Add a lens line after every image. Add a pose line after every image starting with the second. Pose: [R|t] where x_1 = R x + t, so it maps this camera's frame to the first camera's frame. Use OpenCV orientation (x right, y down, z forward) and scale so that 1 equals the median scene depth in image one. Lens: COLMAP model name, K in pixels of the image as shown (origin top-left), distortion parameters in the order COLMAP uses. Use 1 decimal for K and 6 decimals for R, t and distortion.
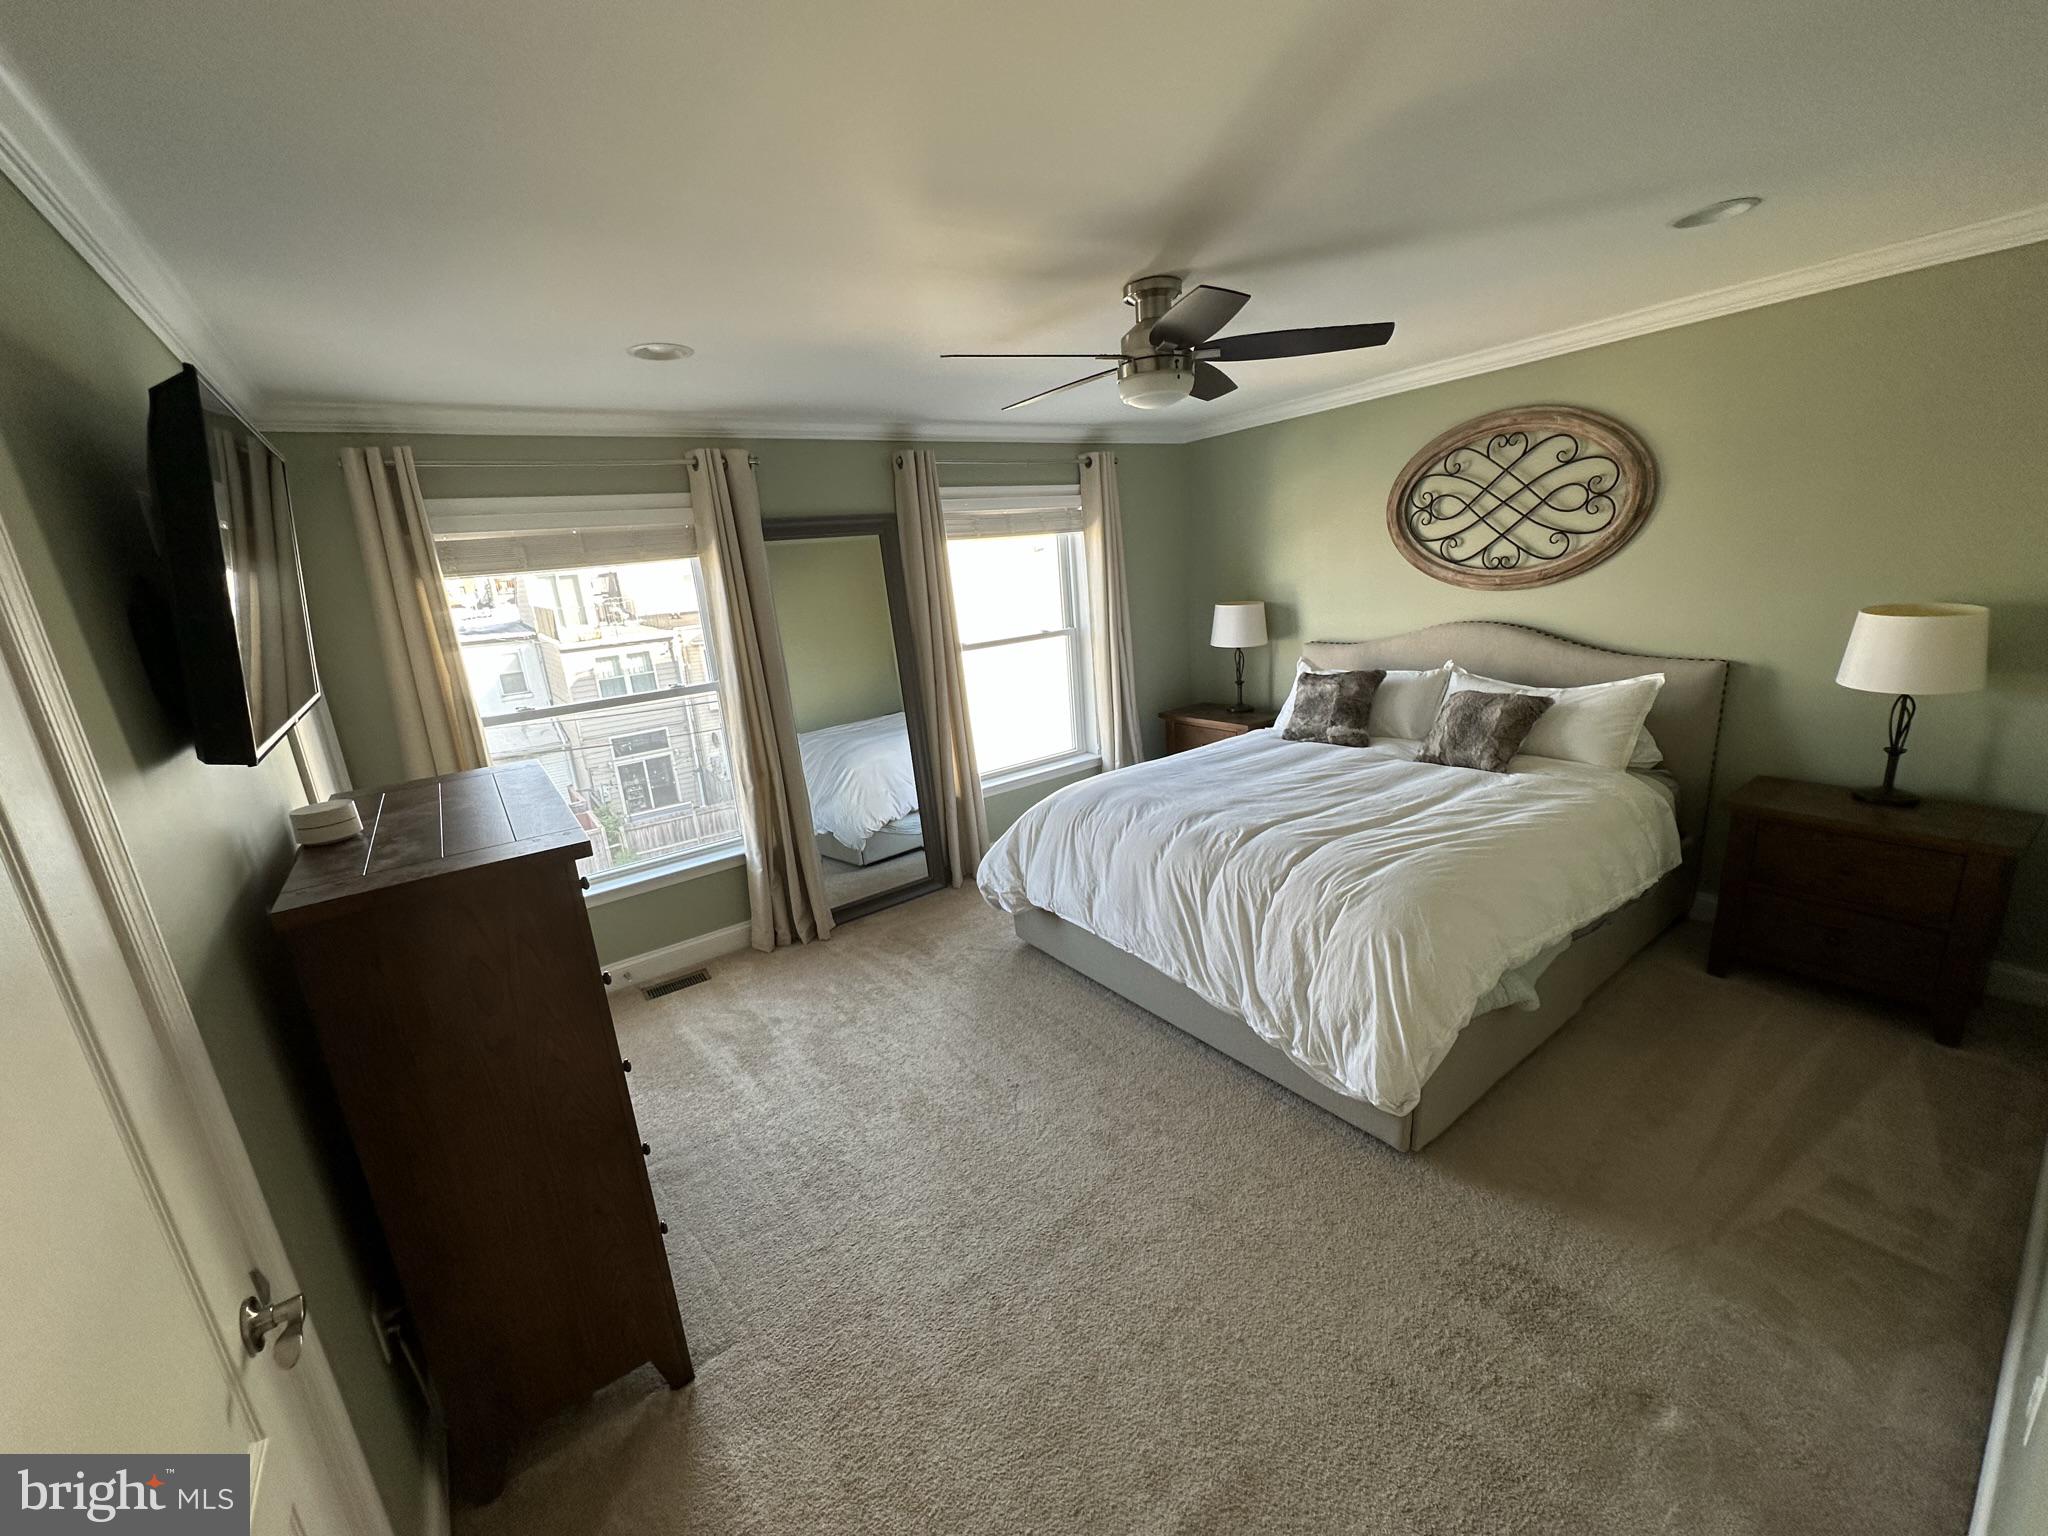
lens RADIAL K [[813.4, 0, 1024.0], [0, 813.4, 768.0], [0, 0, 1]] dist [-0.002015, 0.000324]
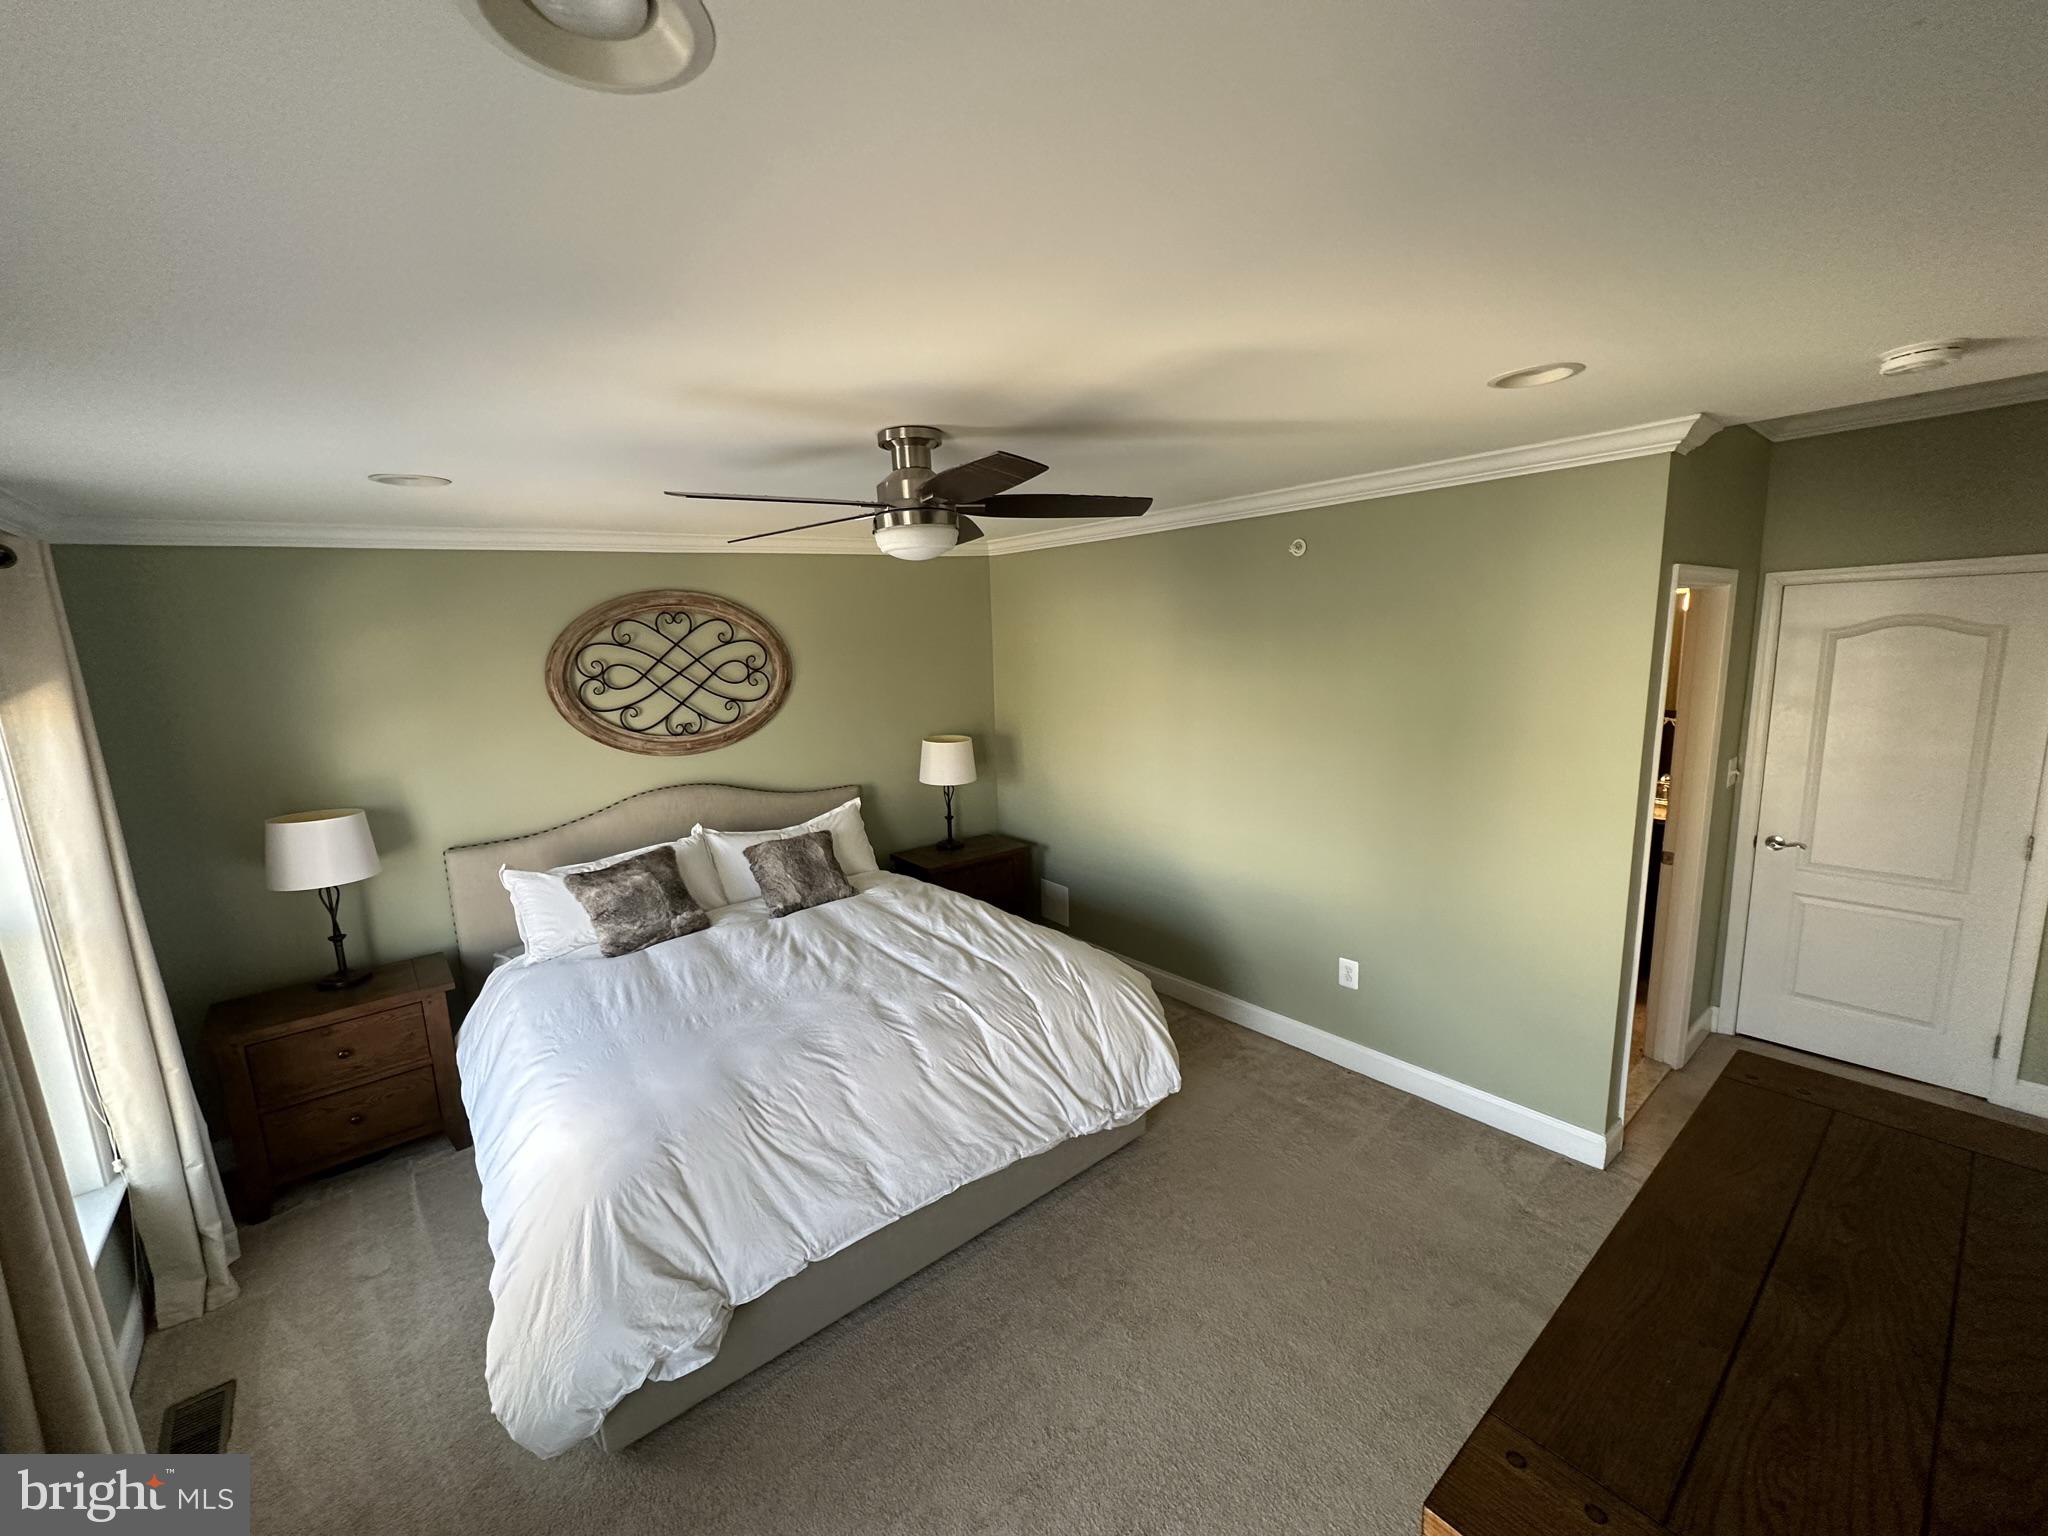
lens RADIAL K [[813.4, 0, 1024.0], [0, 813.4, 768.0], [0, 0, 1]] dist [-0.002015, 0.000324]
pose [[-0.056921, -0.081222, 0.995069, -0.514957], [0.294063, 0.951107, 0.094455, -0.183347], [-0.954090, 0.297989, -0.030254, 0.659016]]
